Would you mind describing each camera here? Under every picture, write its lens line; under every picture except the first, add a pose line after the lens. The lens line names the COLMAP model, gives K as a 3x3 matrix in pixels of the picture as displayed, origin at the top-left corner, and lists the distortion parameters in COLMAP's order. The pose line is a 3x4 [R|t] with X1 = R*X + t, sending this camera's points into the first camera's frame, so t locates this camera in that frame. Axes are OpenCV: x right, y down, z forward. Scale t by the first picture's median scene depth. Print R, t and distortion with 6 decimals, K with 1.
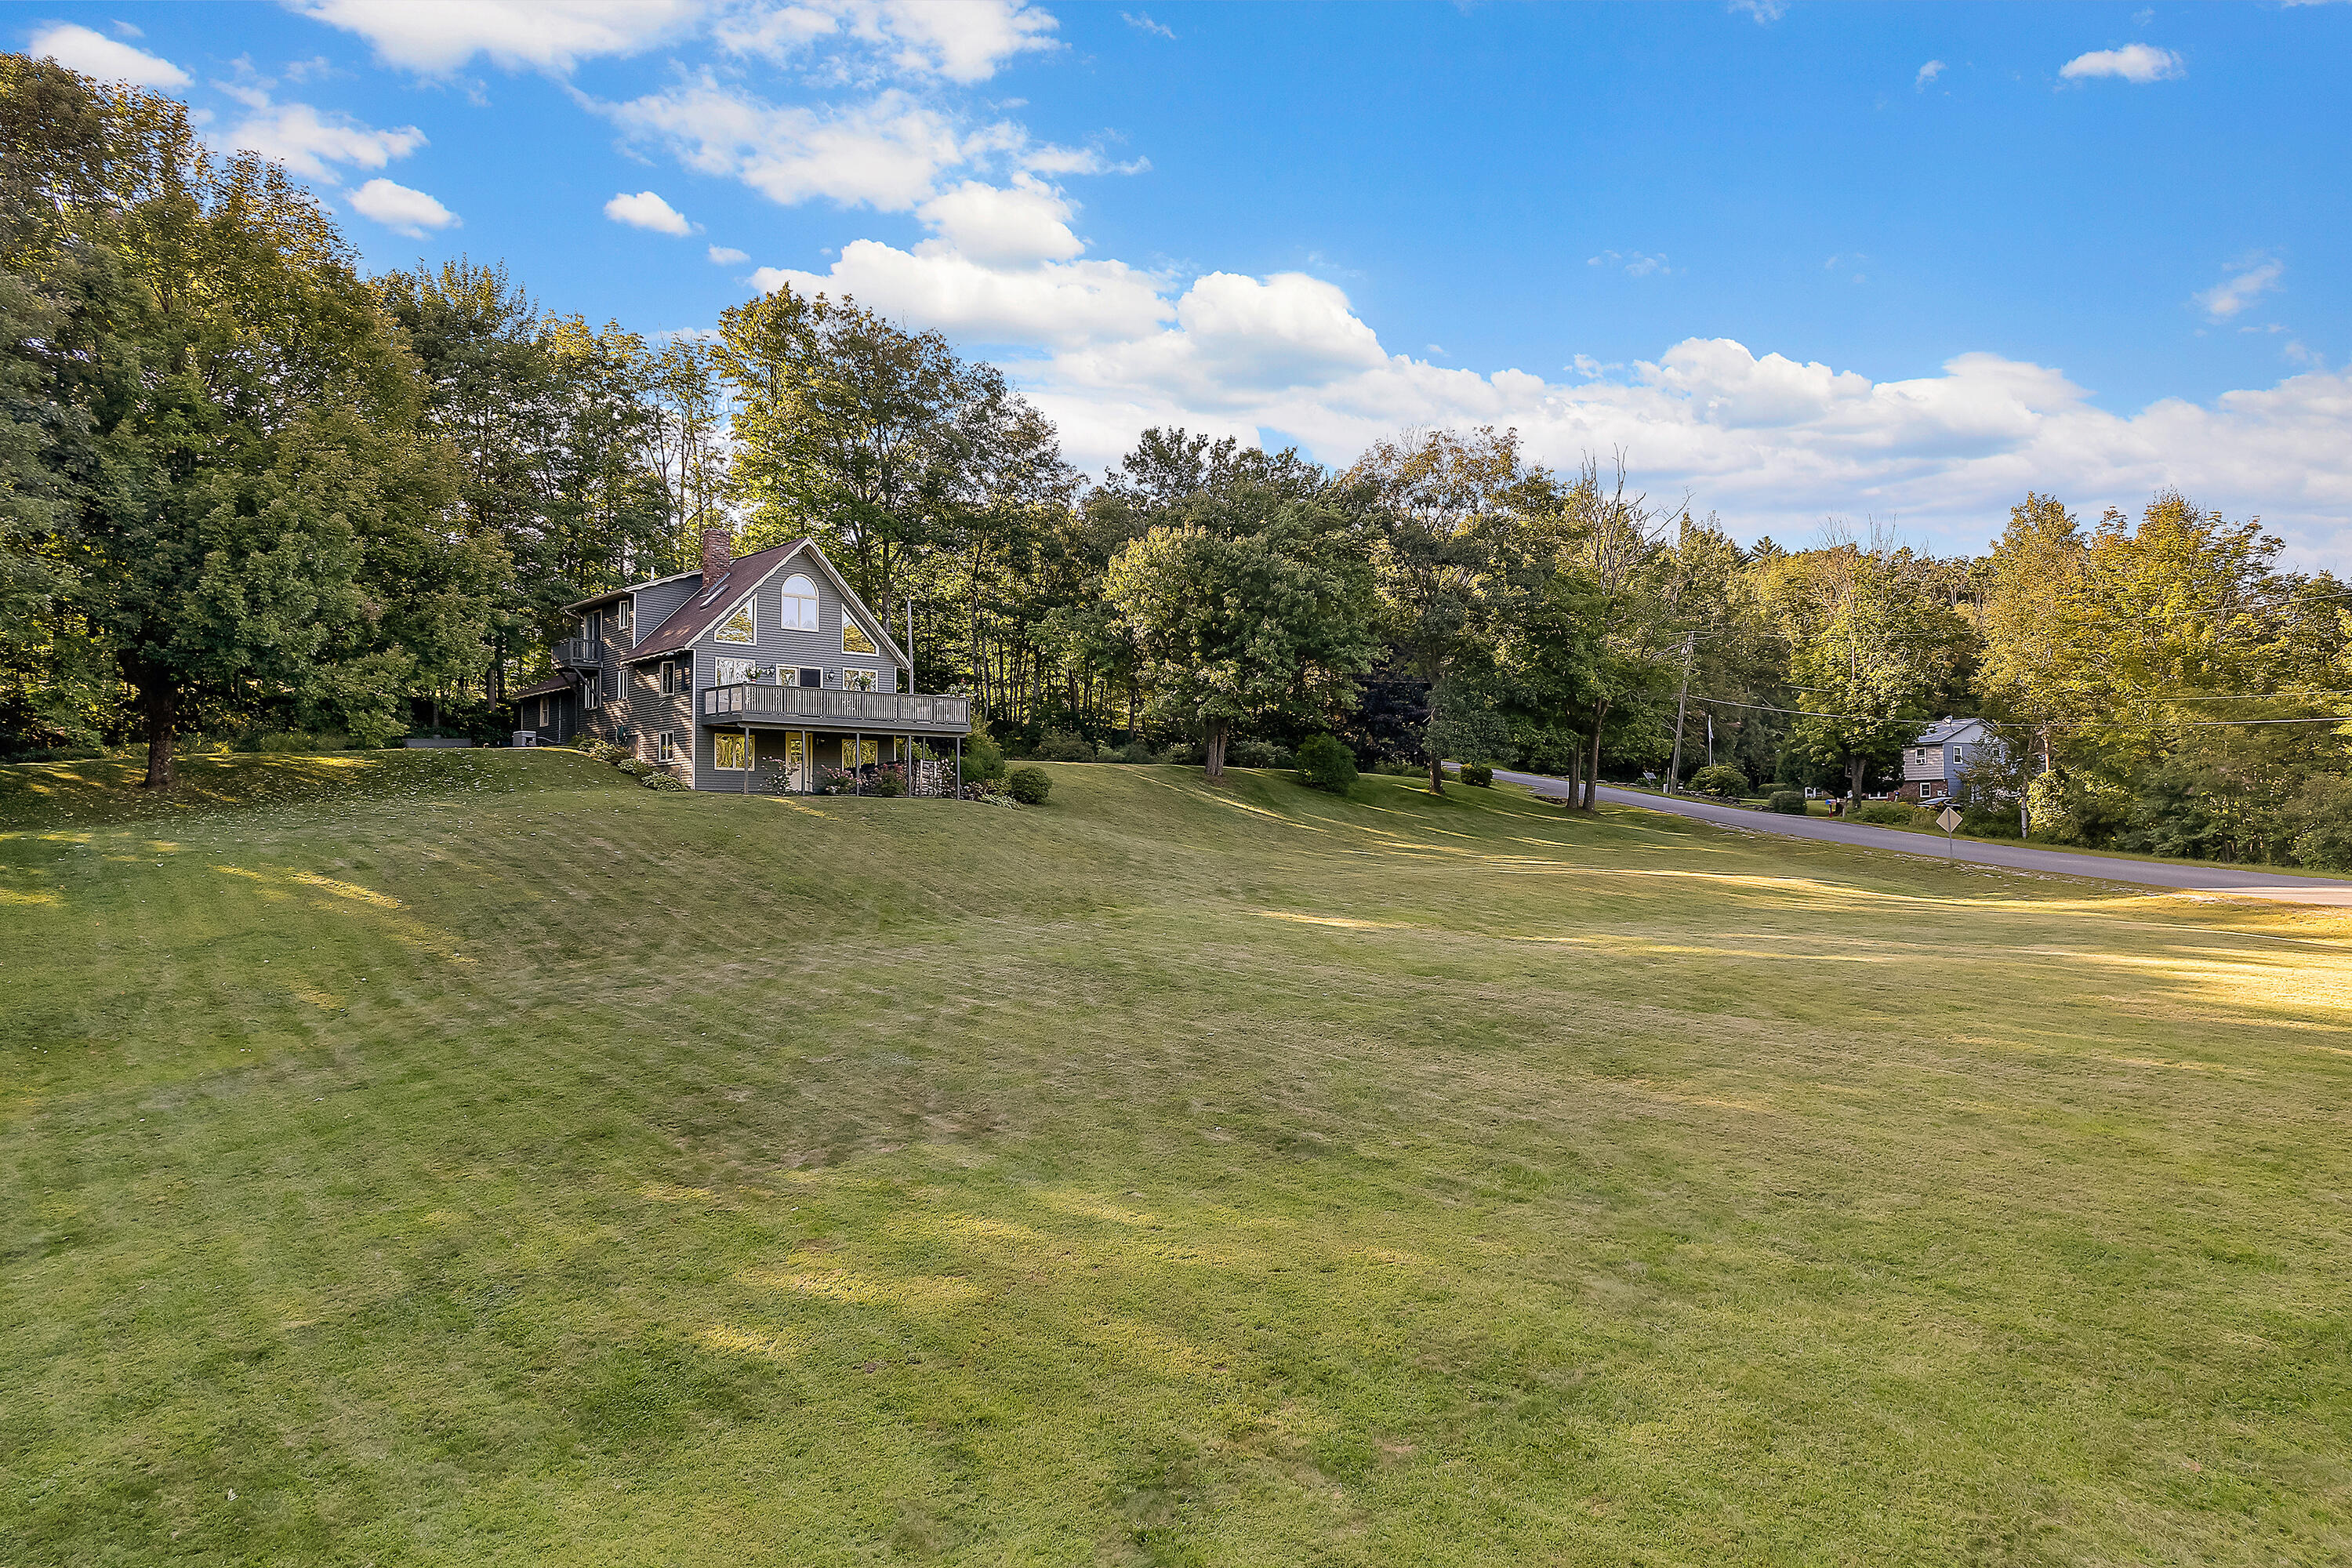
lens RADIAL K [[1509.2, 0, 1187.7], [0, 1509.2, 796.7], [0, 0, 1]] dist [-0.019650, 0.037621]
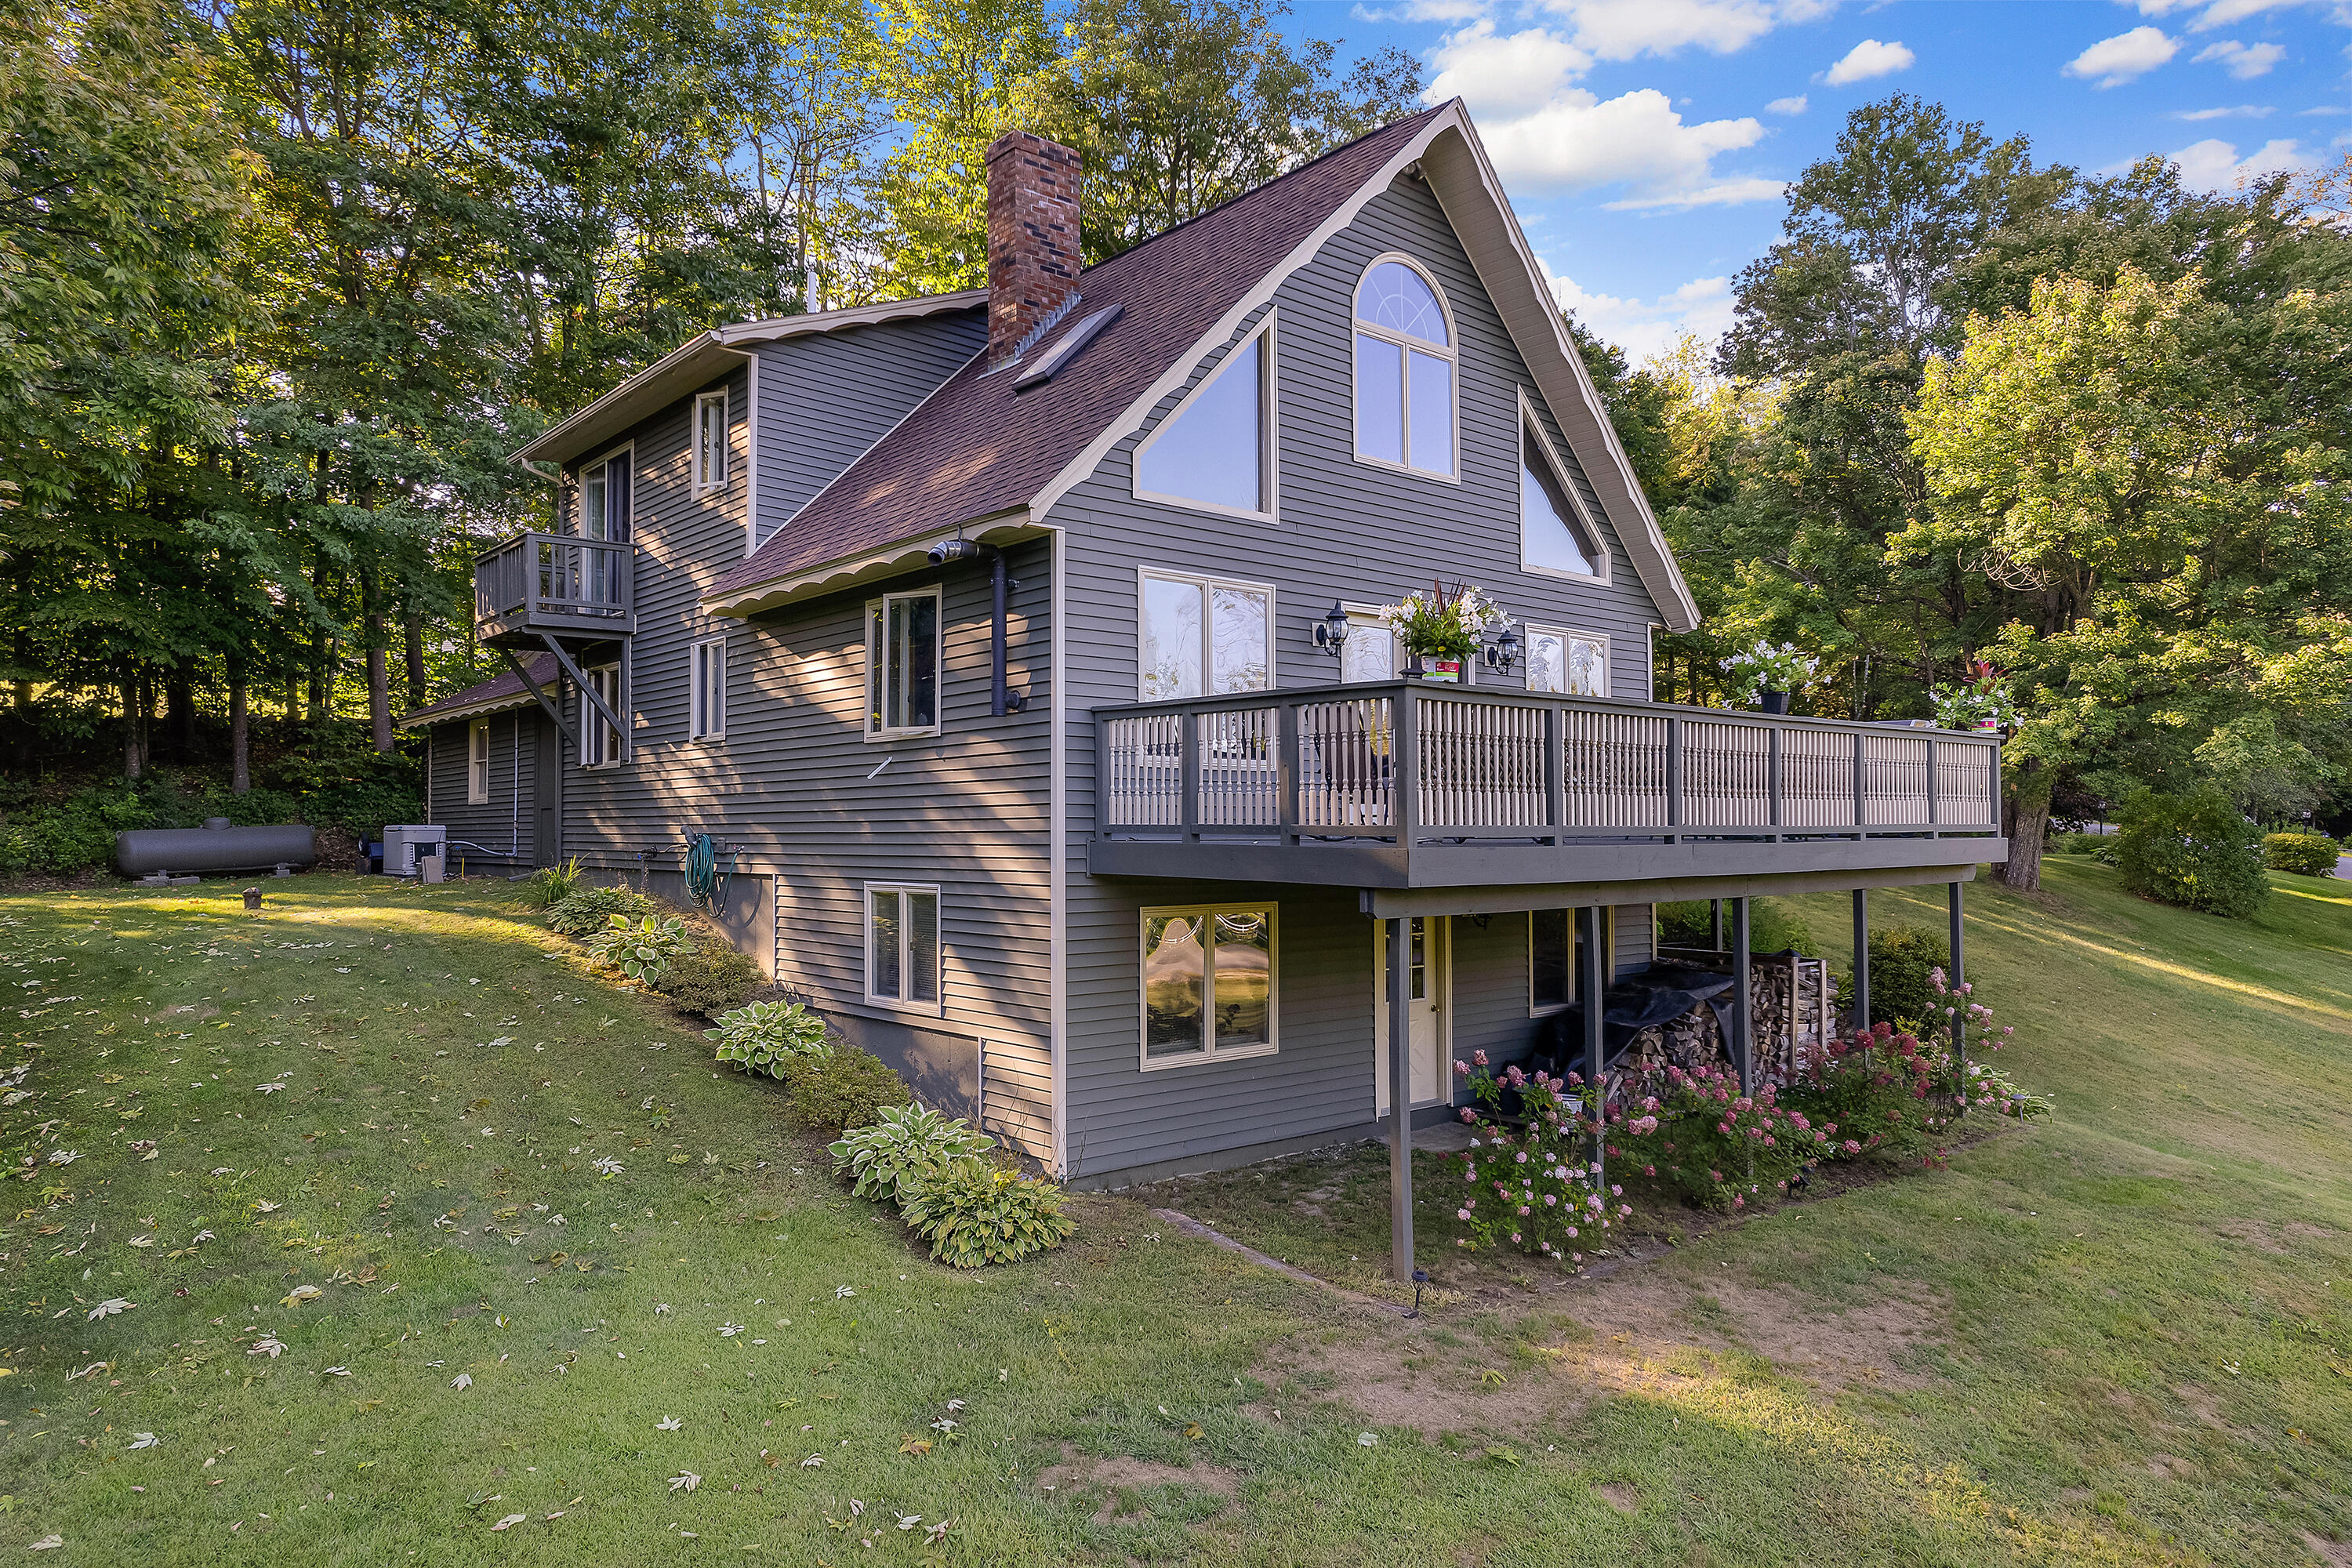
lens RADIAL K [[1509.2, 0, 1165.9], [0, 1509.2, 781.3], [0, 0, 1]] dist [-0.019650, 0.037621]
pose [[0.999568, -0.003405, -0.029180, -0.289885], [0.003248, 0.999980, -0.005438, -0.057175], [0.029198, 0.005341, 0.999559, 0.743779]]
